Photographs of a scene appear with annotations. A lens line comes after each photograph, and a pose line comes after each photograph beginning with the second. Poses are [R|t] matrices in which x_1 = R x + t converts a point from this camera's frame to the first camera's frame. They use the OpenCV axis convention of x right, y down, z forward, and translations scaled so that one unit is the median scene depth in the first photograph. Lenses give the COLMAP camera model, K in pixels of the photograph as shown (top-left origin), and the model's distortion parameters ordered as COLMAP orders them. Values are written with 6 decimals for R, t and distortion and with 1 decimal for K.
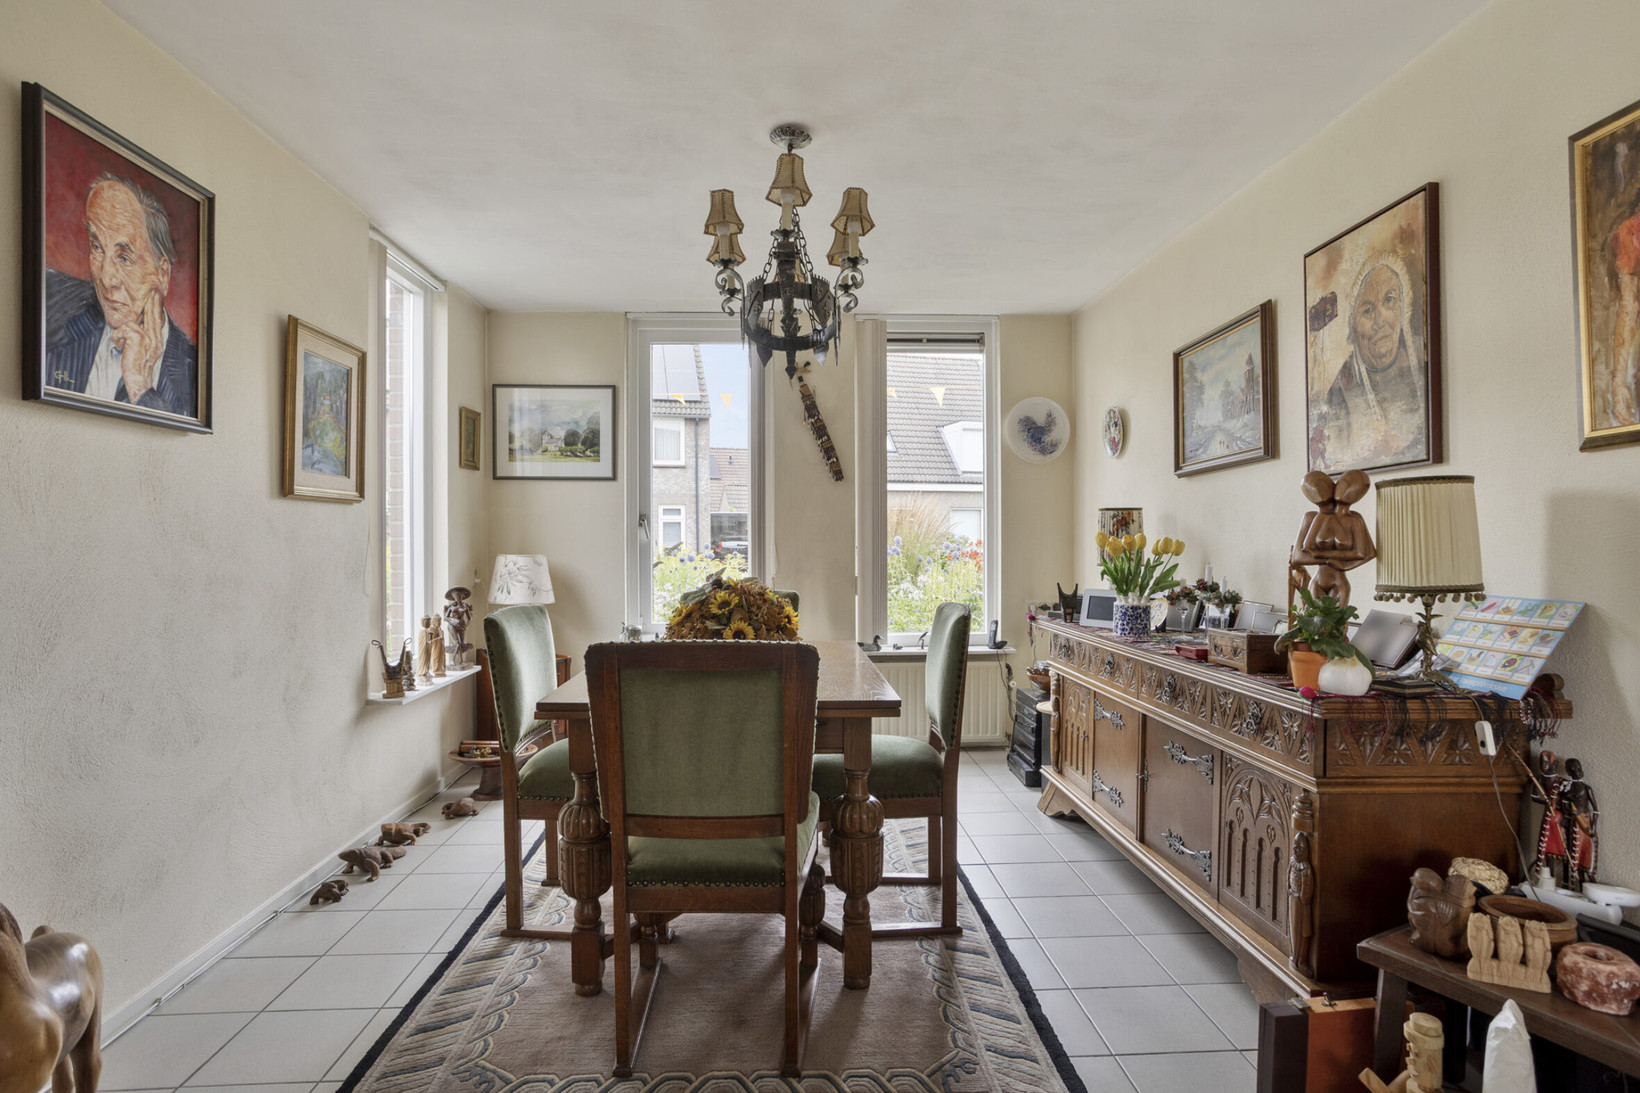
lens RADIAL K [[830.2, 0, 816.9], [0, 830.2, 543.7], [0, 0, 1]] dist [-0.028600, 0.004844]
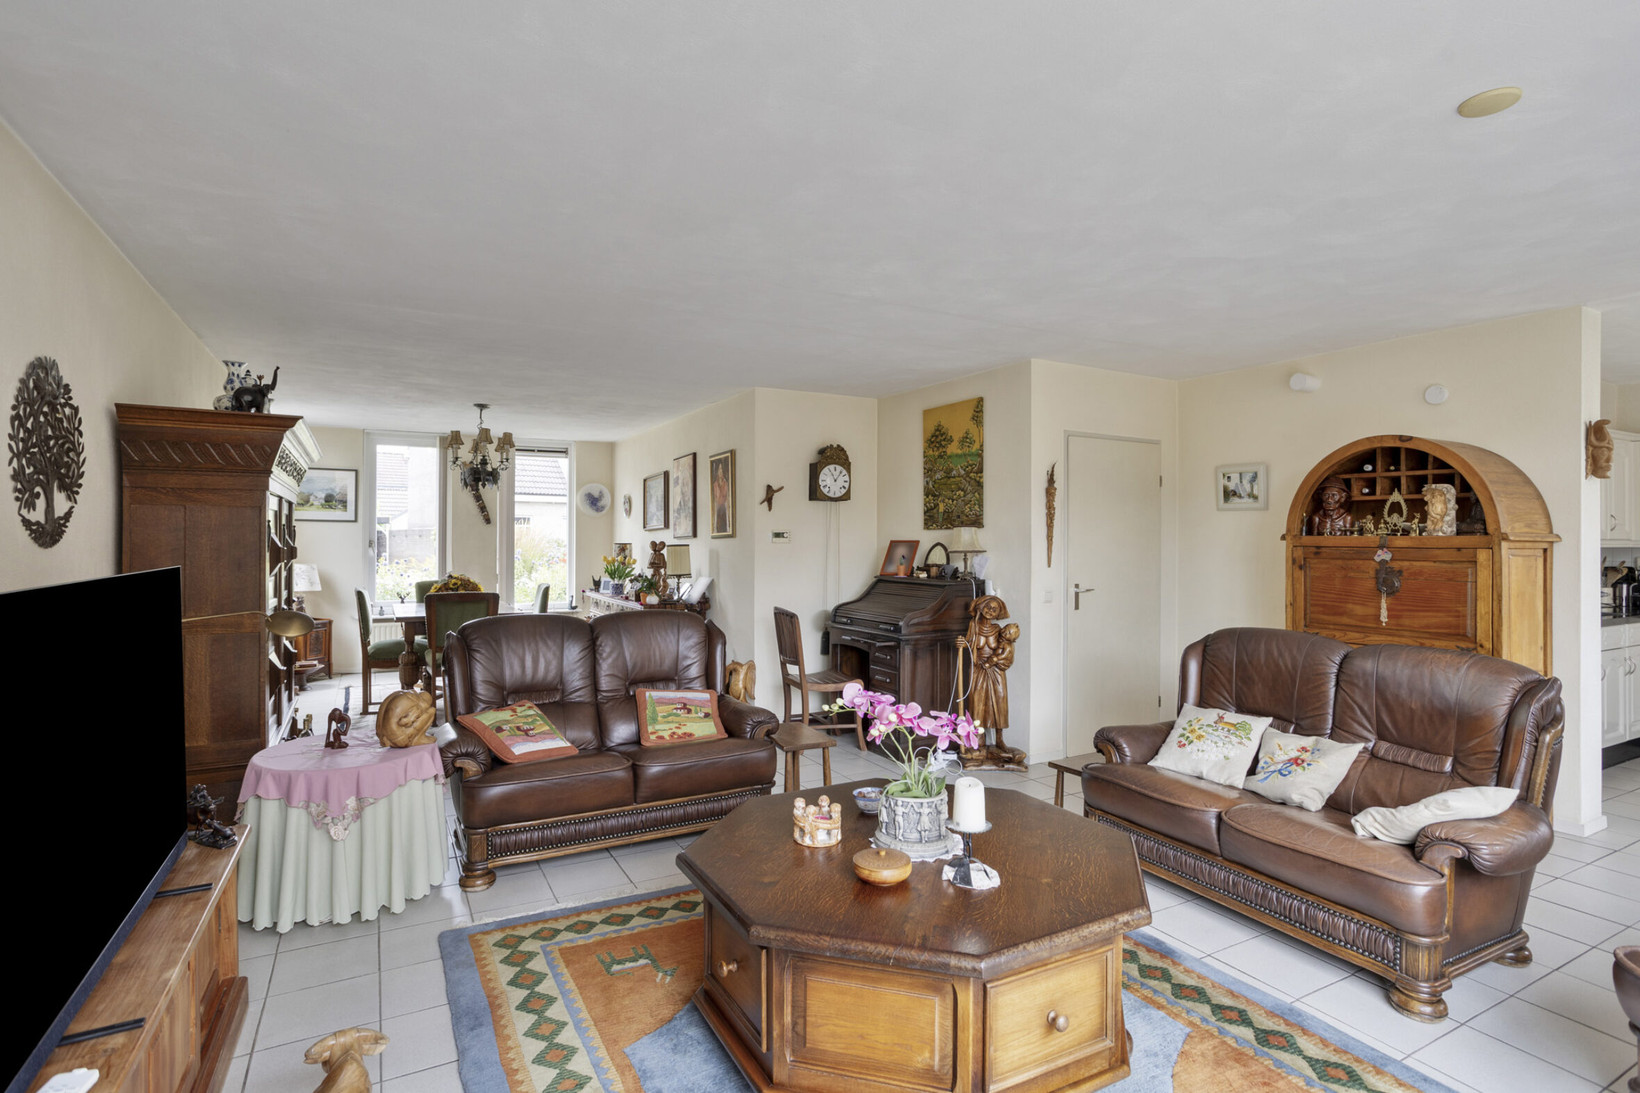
lens RADIAL K [[830.2, 0, 825.1], [0, 830.2, 541.9], [0, 0, 1]] dist [-0.028600, 0.004844]
pose [[0.903026, 0.004230, 0.429566, -0.093284], [-0.004306, 0.999990, -0.000796, -0.037079], [-0.429565, -0.001131, 0.903035, -1.082258]]
